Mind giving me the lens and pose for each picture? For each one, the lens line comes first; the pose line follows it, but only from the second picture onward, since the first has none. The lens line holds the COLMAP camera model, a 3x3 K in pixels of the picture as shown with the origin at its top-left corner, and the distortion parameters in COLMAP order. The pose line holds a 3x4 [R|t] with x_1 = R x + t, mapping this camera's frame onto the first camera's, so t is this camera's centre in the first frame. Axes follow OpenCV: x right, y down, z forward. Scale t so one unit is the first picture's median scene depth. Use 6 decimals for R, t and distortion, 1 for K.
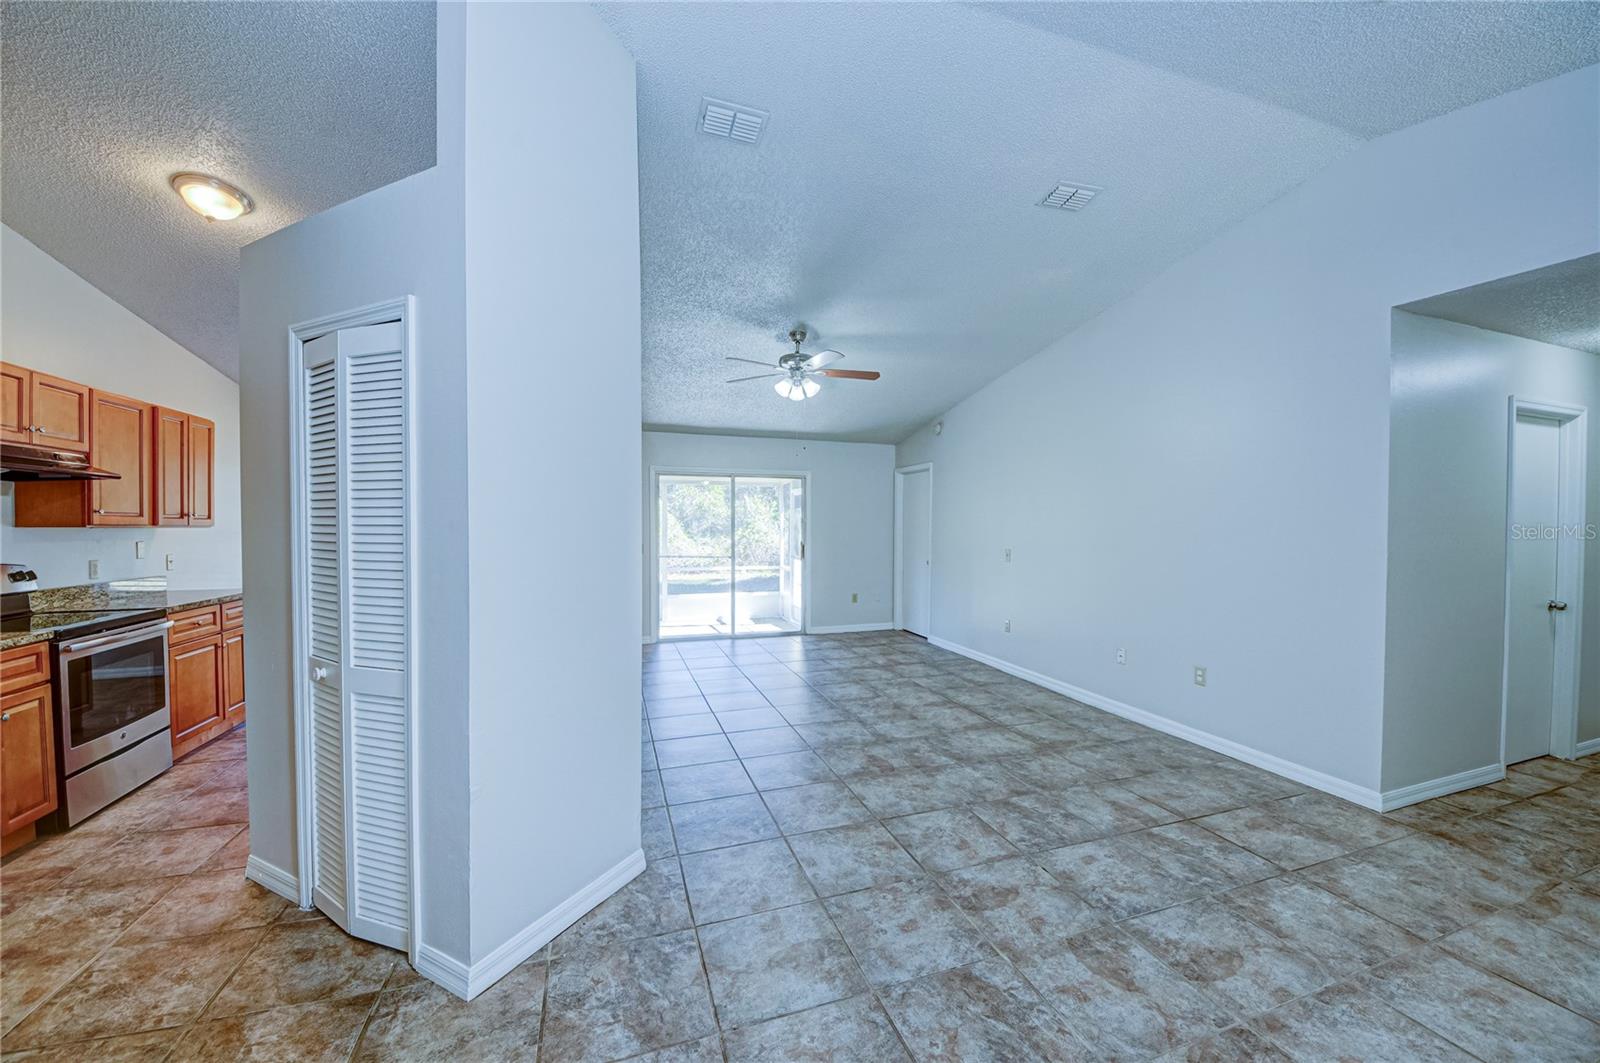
lens RADIAL K [[623.6, 0, 841.5], [0, 623.6, 532.5], [0, 0, 1]] dist [-0.033677, 0.000002]
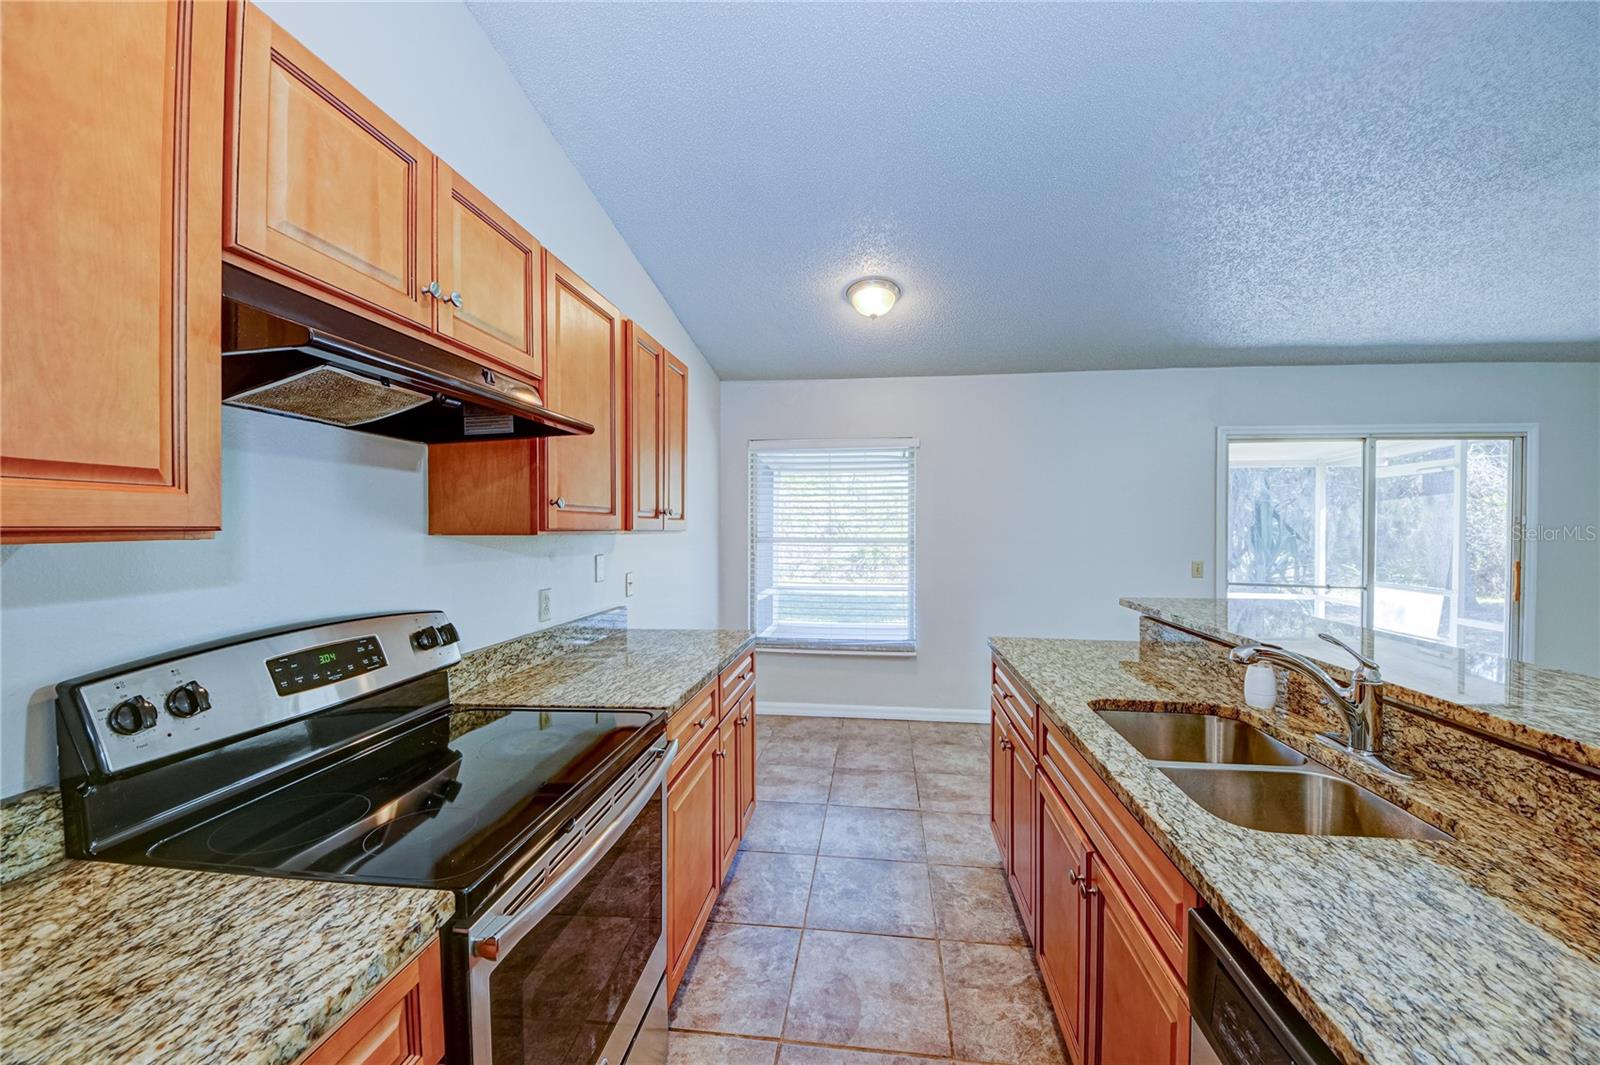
lens RADIAL K [[603.3, 0, 804.5], [0, 603.3, 534.2], [0, 0, 1]] dist [0.008755, -0.012539]
pose [[0.884567, 0.006635, -0.466365, -0.851588], [-0.007259, 0.999974, 0.000458, -0.011371], [0.466356, 0.002980, 0.884592, 0.659520]]
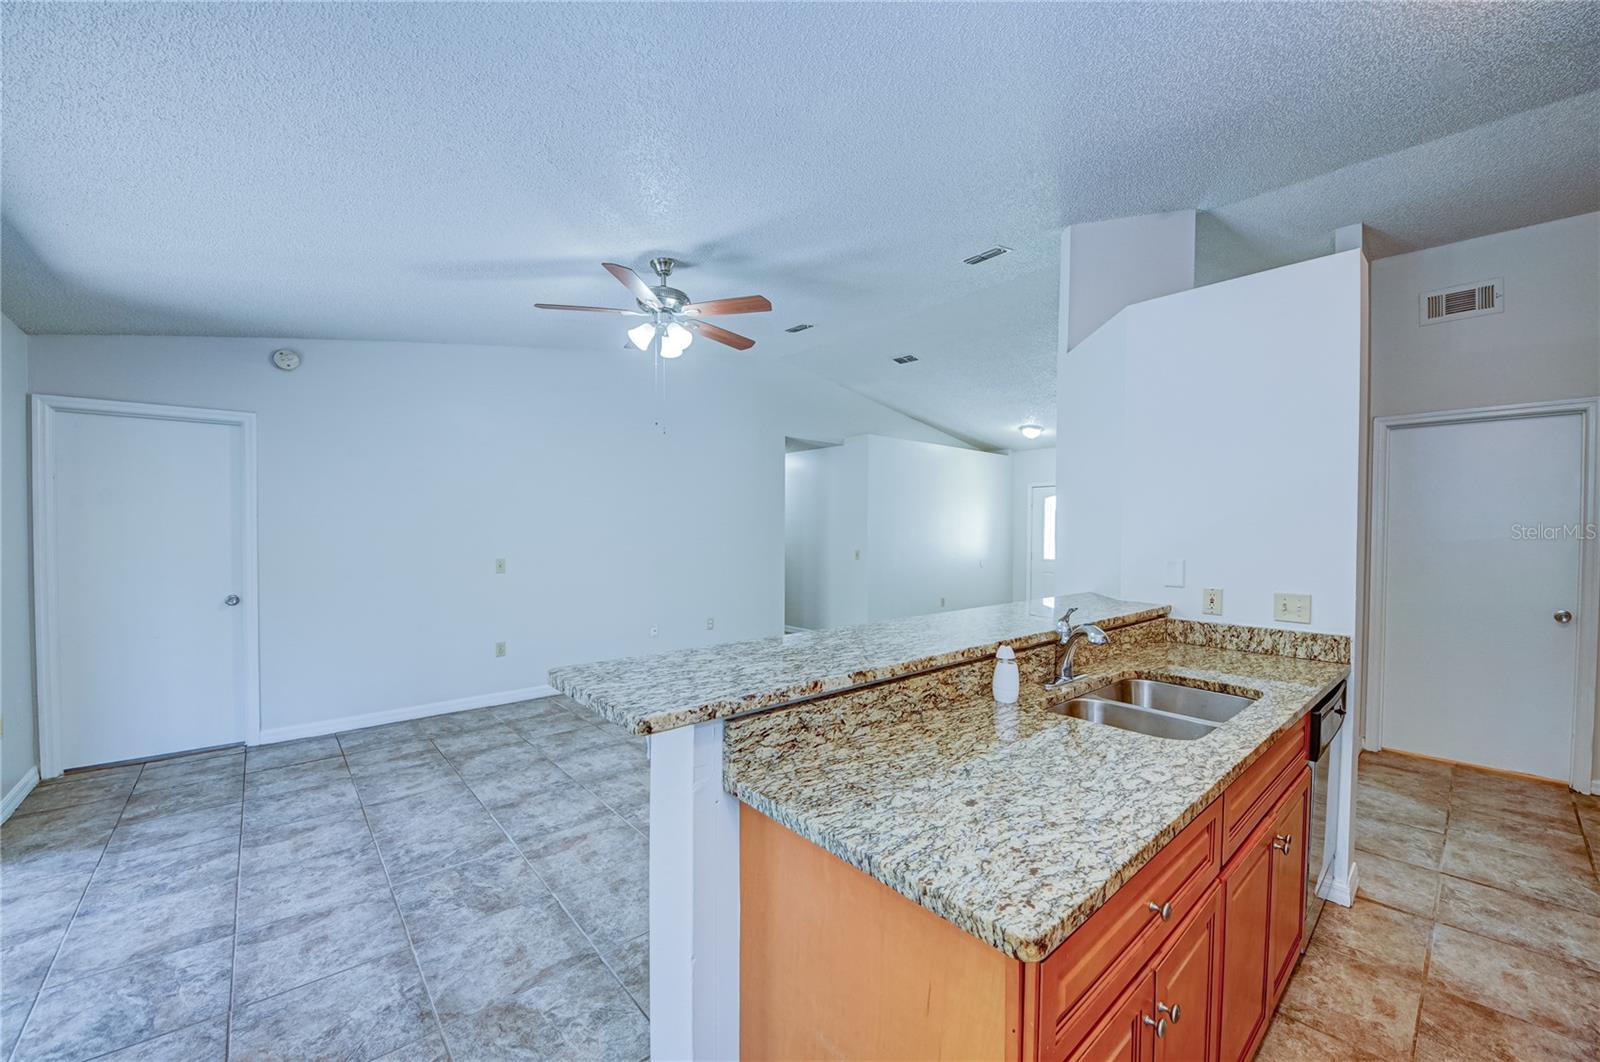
lens RADIAL K [[603.3, 0, 804.5], [0, 603.3, 532.7], [0, 0, 1]] dist [0.008755, -0.012539]
pose [[-0.354690, -0.019290, 0.934785, -1.186148], [-0.001173, 0.999796, 0.020187, -0.029929], [-0.934983, 0.006063, -0.354640, 1.646426]]
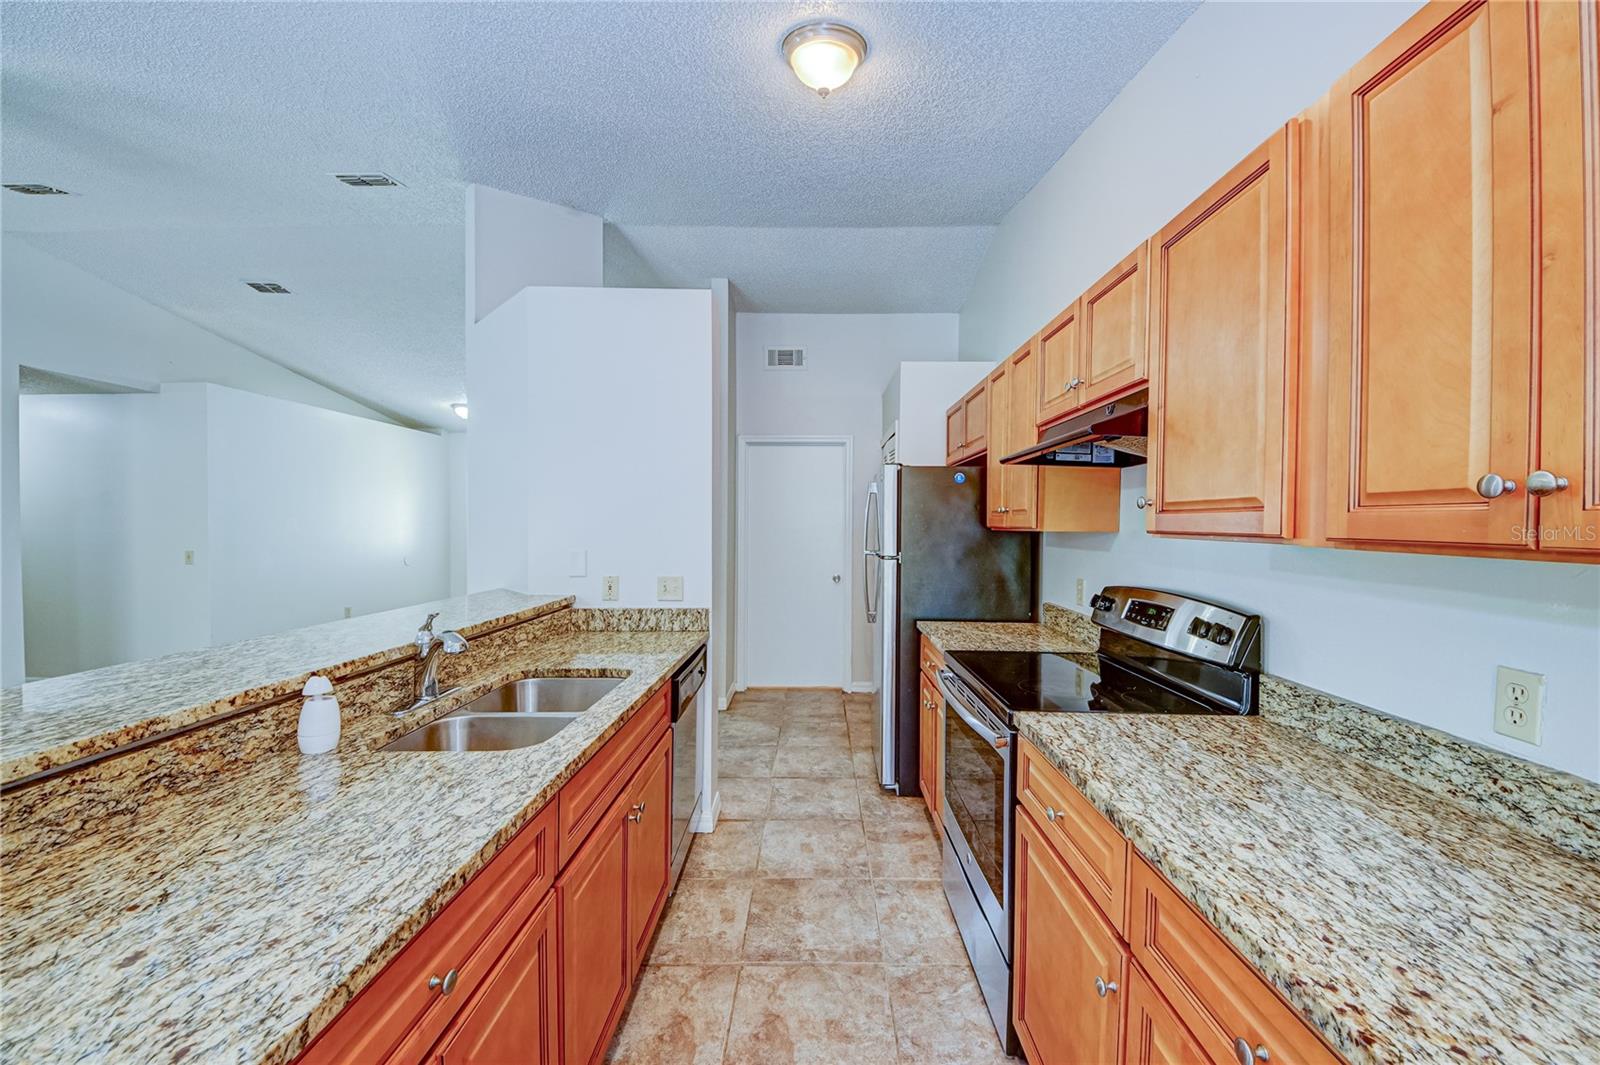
lens RADIAL K [[603.3, 0, 804.5], [0, 603.3, 534.2], [0, 0, 1]] dist [0.008755, -0.012539]
pose [[-0.929675, -0.012602, 0.368166, -1.195100], [-0.000939, 0.999493, 0.031841, -0.025990], [-0.368380, 0.029256, -0.929215, 1.538862]]
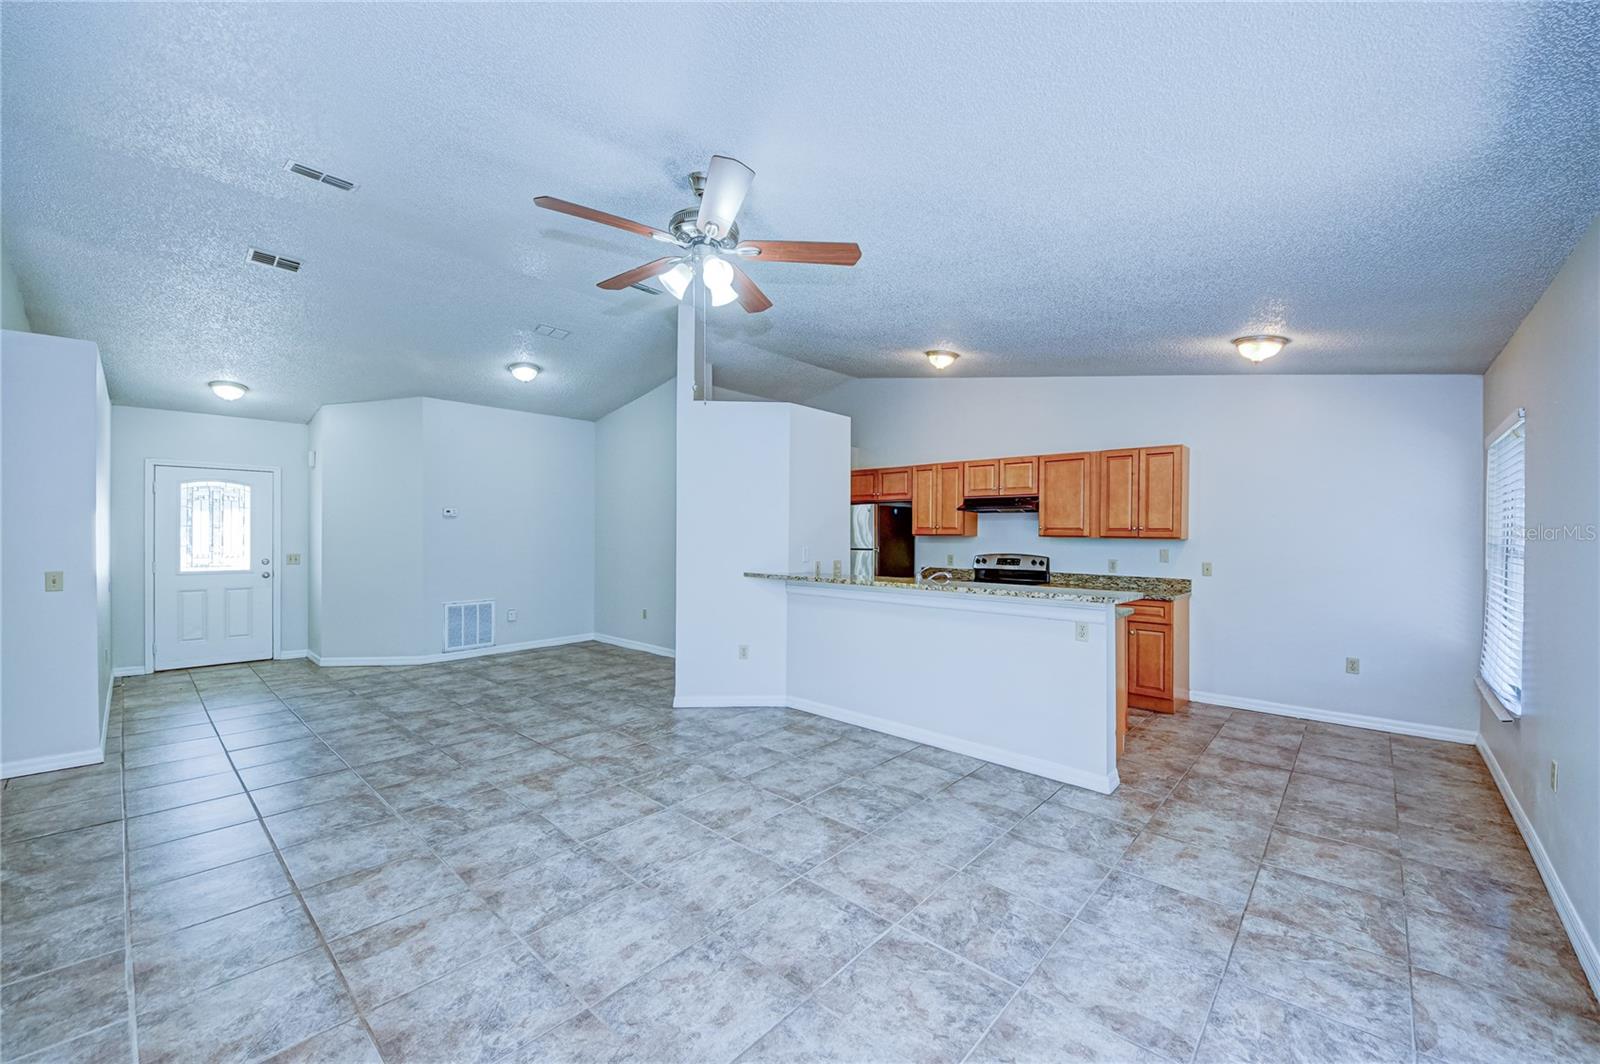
lens RADIAL K [[603.3, 0, 804.5], [0, 603.3, 533.7], [0, 0, 1]] dist [0.008755, -0.012539]
pose [[-0.899944, -0.006813, -0.435952, 0.115485], [-0.013321, 0.999841, 0.011875, -0.030629], [0.435802, 0.016494, -0.899892, 2.287681]]
